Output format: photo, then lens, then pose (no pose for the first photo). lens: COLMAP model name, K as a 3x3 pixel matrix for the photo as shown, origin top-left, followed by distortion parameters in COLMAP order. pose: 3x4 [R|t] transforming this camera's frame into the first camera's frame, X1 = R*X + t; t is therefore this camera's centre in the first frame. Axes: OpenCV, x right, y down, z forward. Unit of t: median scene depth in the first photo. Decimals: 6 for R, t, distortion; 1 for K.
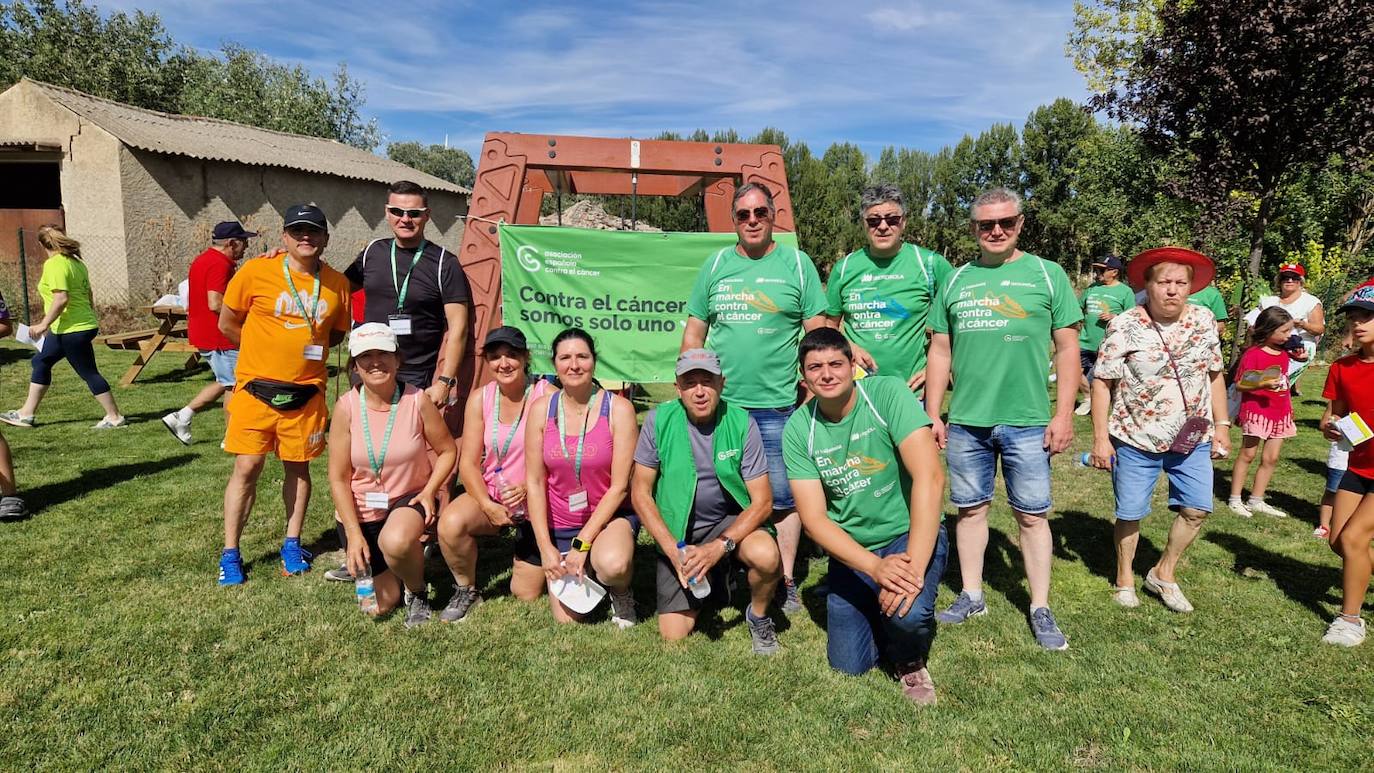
lens RADIAL K [[925.8, 0, 703.1], [0, 925.8, 393.7], [0, 0, 1]] dist [0.074826, -0.056238]
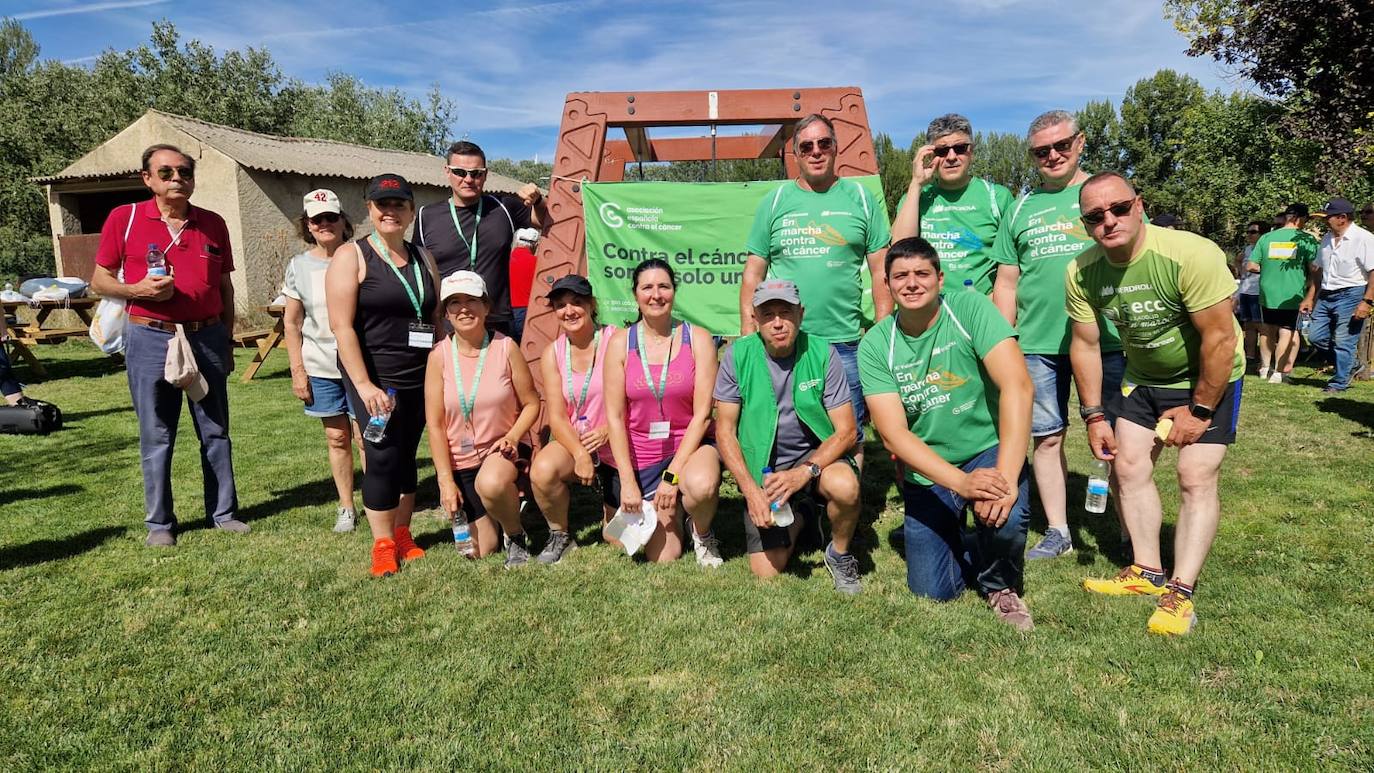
lens RADIAL K [[925.8, 0, 694.0], [0, 925.8, 385.3], [0, 0, 1]] dist [0.074826, -0.056238]
pose [[0.993753, -0.034208, -0.106227, 0.001438], [0.033063, 0.999375, -0.012521, 0.028535], [0.106589, 0.008931, 0.994263, 0.003892]]
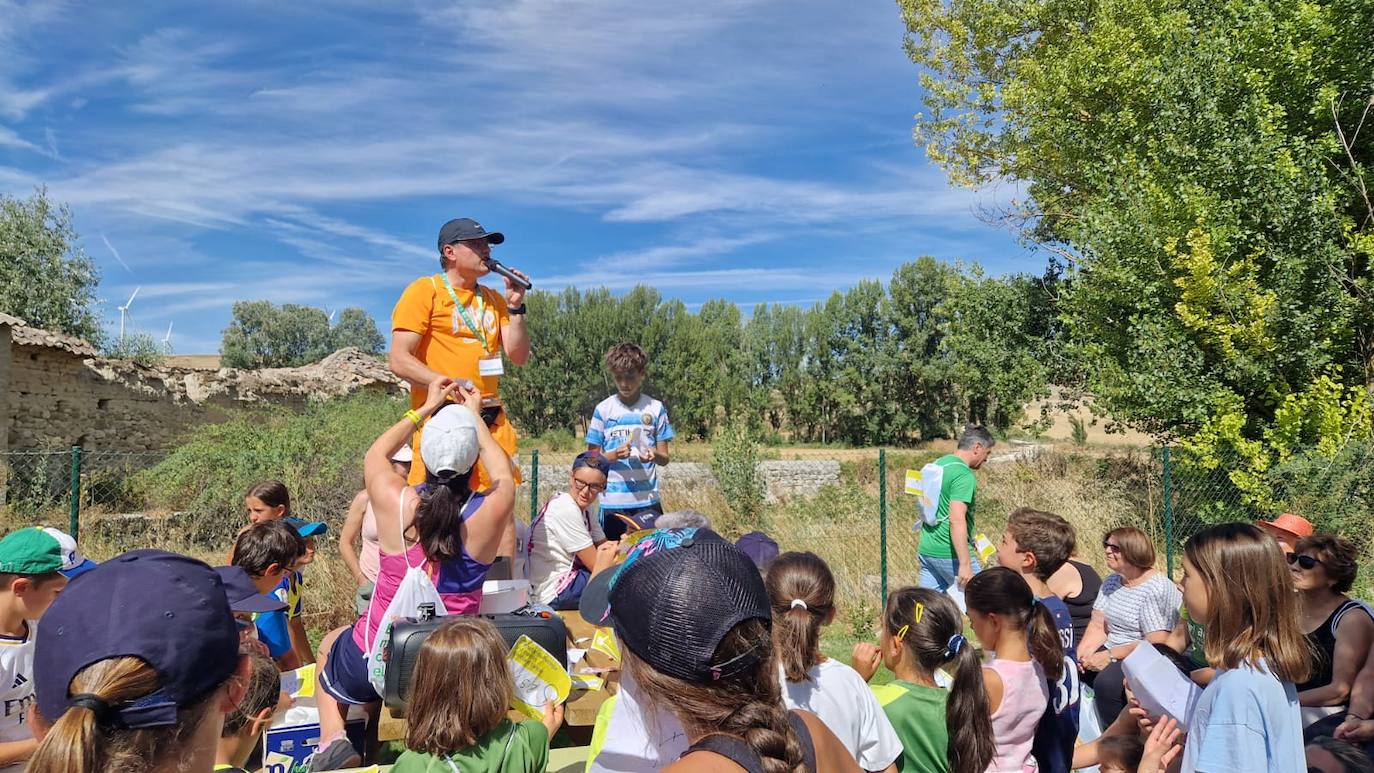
lens RADIAL K [[925.8, 0, 669.5], [0, 925.8, 367.4], [0, 0, 1]] dist [0.074826, -0.056238]
pose [[0.996494, -0.014993, 0.082312, 0.366481], [0.030675, 0.980776, -0.192711, -0.136652], [-0.077840, 0.194561, 0.977797, 0.953569]]
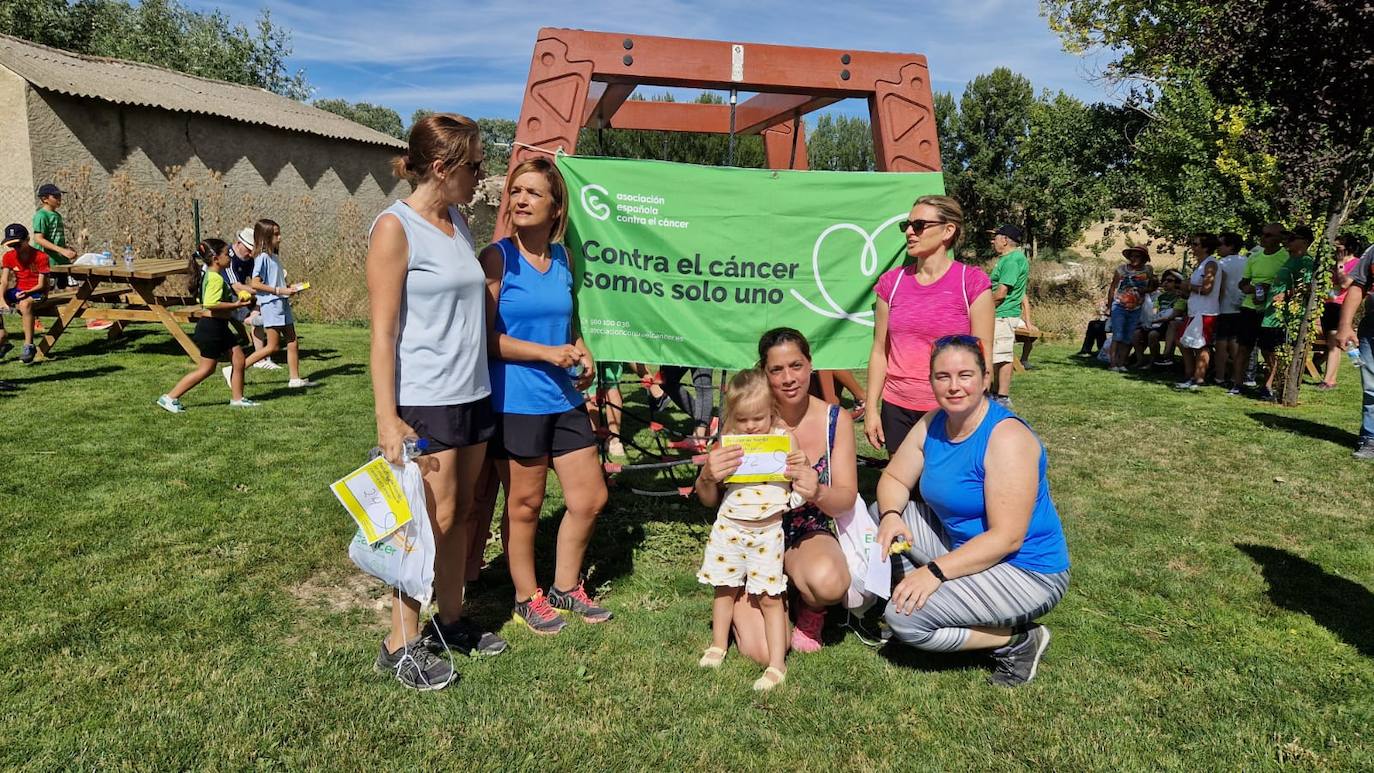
lens RADIAL K [[925.8, 0, 680.0], [0, 925.8, 398.4], [0, 0, 1]] dist [0.074826, -0.056238]
pose [[0.998866, 0.002685, 0.047529, -0.080811], [-0.004521, 0.999246, 0.038572, -0.009513], [-0.047390, -0.038743, 0.998125, 0.129854]]
